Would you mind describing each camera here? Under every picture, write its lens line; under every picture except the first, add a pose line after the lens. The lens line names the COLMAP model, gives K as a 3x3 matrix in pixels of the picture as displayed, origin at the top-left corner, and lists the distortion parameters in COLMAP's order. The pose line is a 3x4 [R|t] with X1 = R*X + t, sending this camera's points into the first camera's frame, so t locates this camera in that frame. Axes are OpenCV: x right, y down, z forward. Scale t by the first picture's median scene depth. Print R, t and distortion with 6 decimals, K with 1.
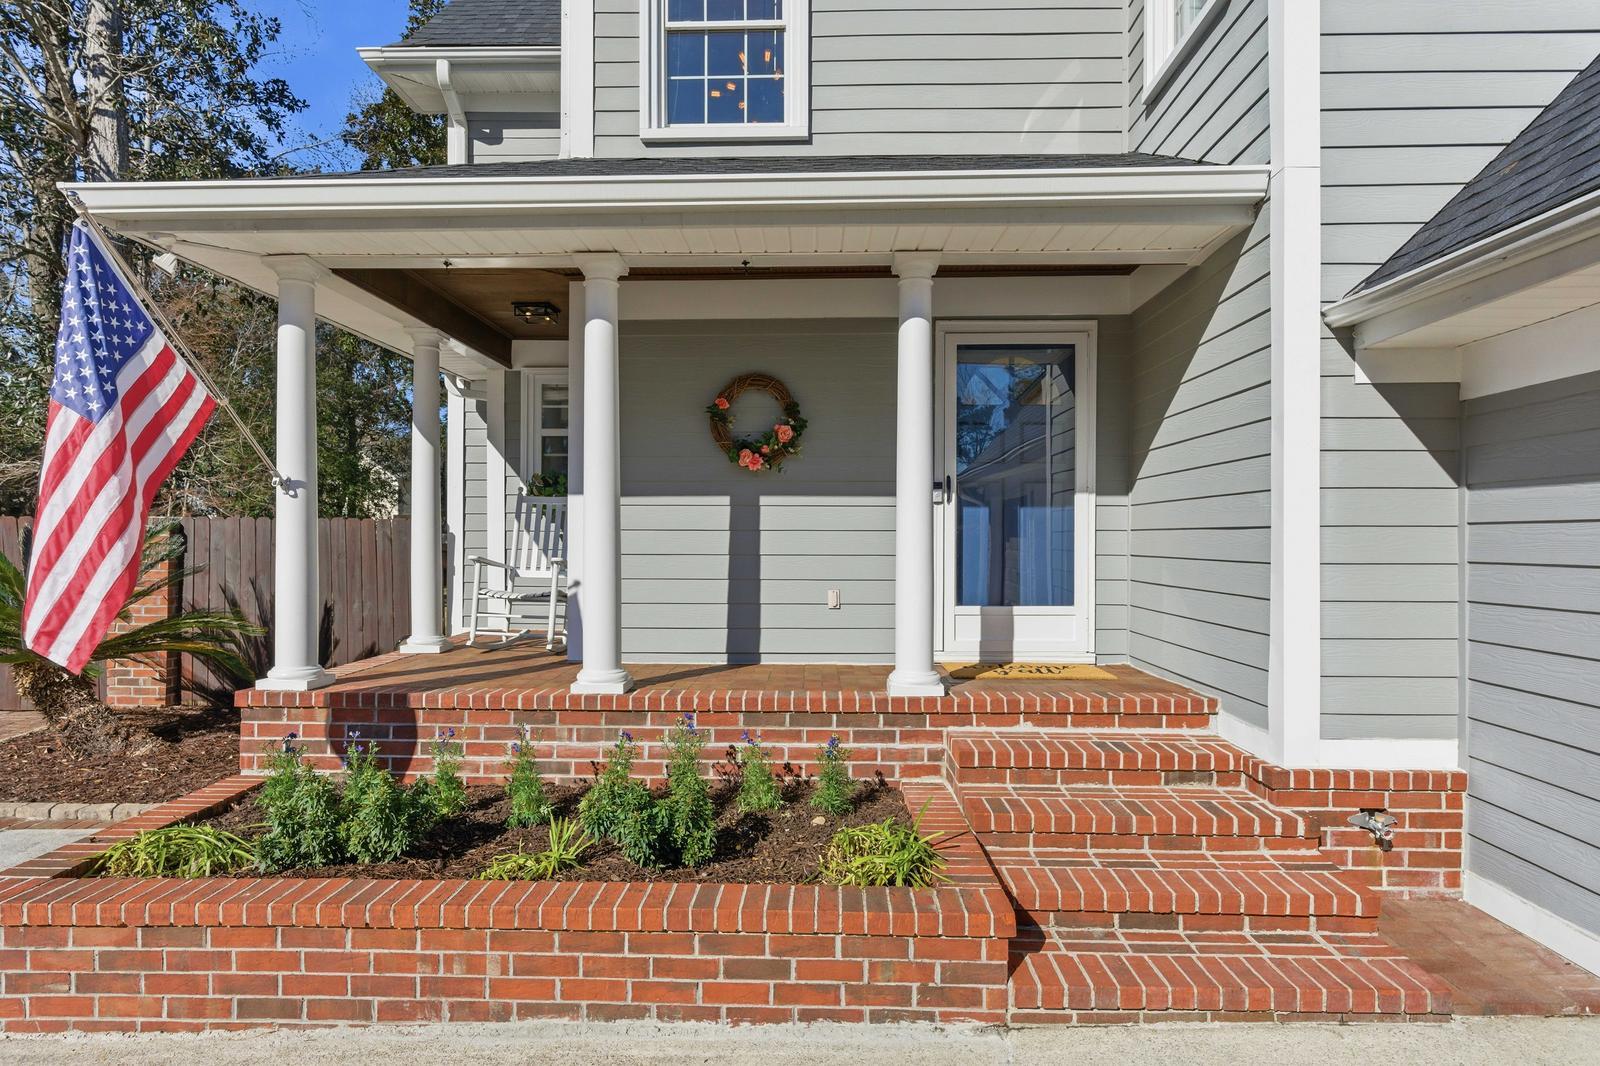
lens RADIAL K [[880.1, 0, 793.8], [0, 880.1, 537.3], [0, 0, 1]] dist [-0.001042, -0.000270]
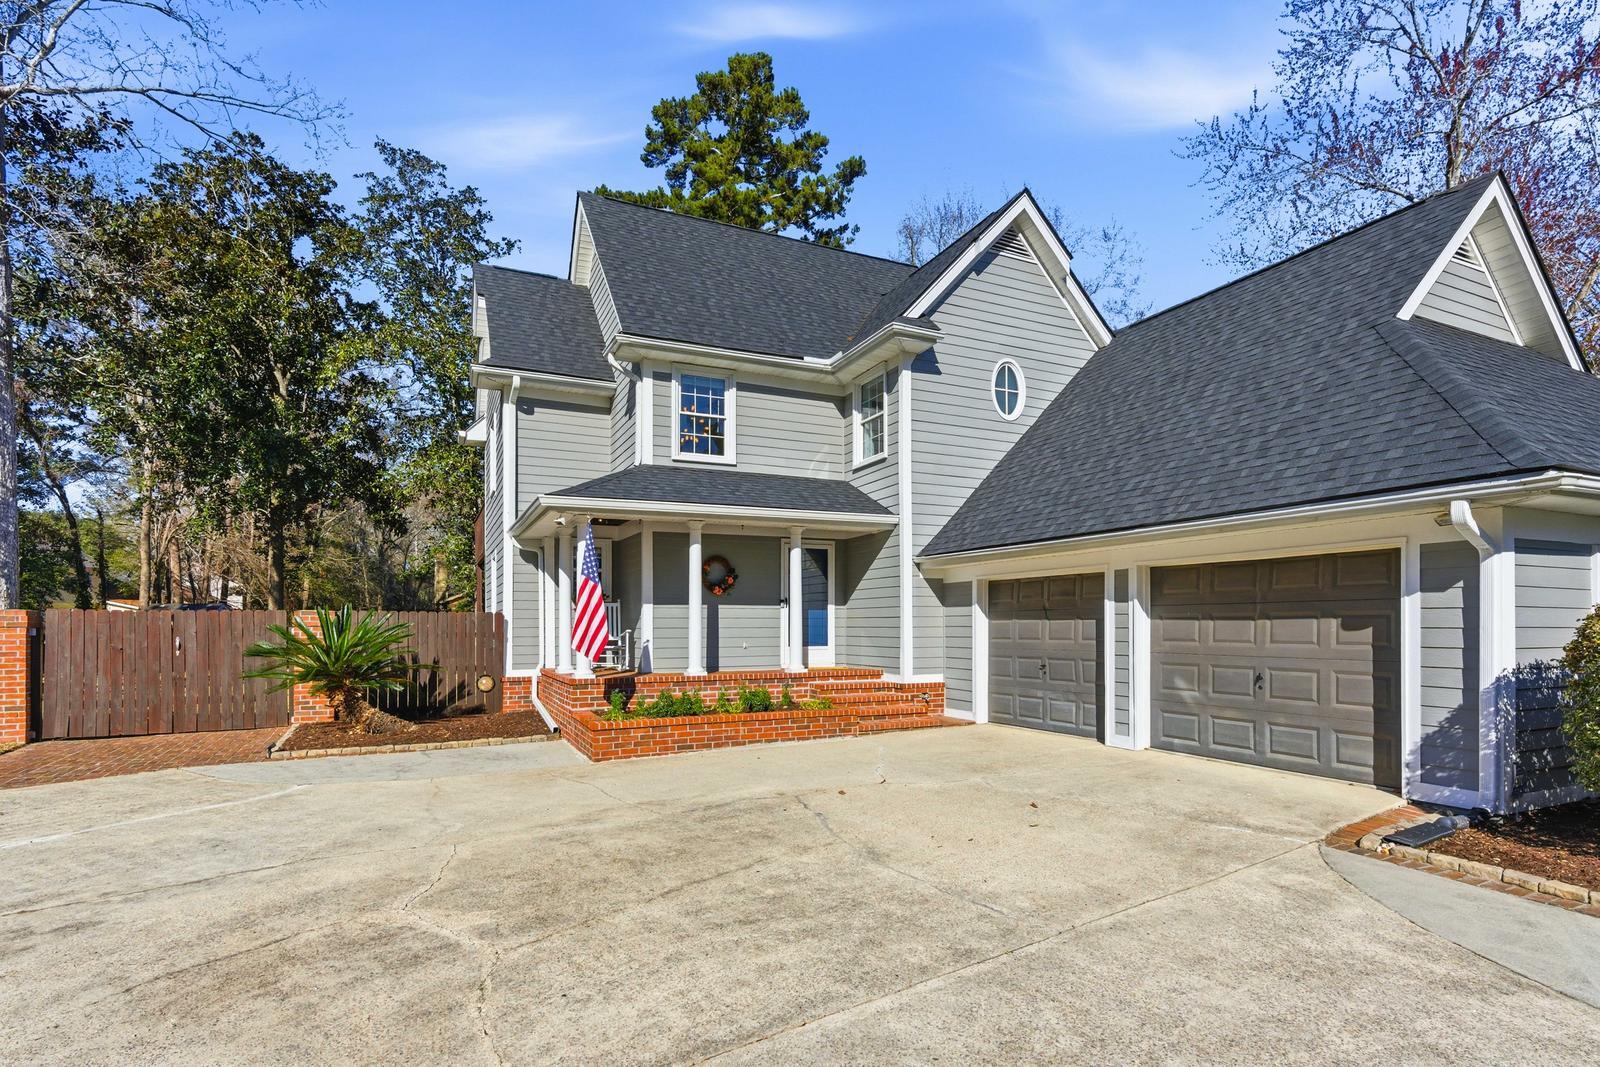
lens RADIAL K [[786.5, 0, 793.1], [0, 786.5, 616.2], [0, 0, 1]] dist [-0.003179, -0.000493]
pose [[0.892754, 0.001049, 0.450543, -1.229863], [0.003215, 0.999957, -0.008699, 0.010251], [-0.450532, 0.009214, 0.892713, -1.582687]]
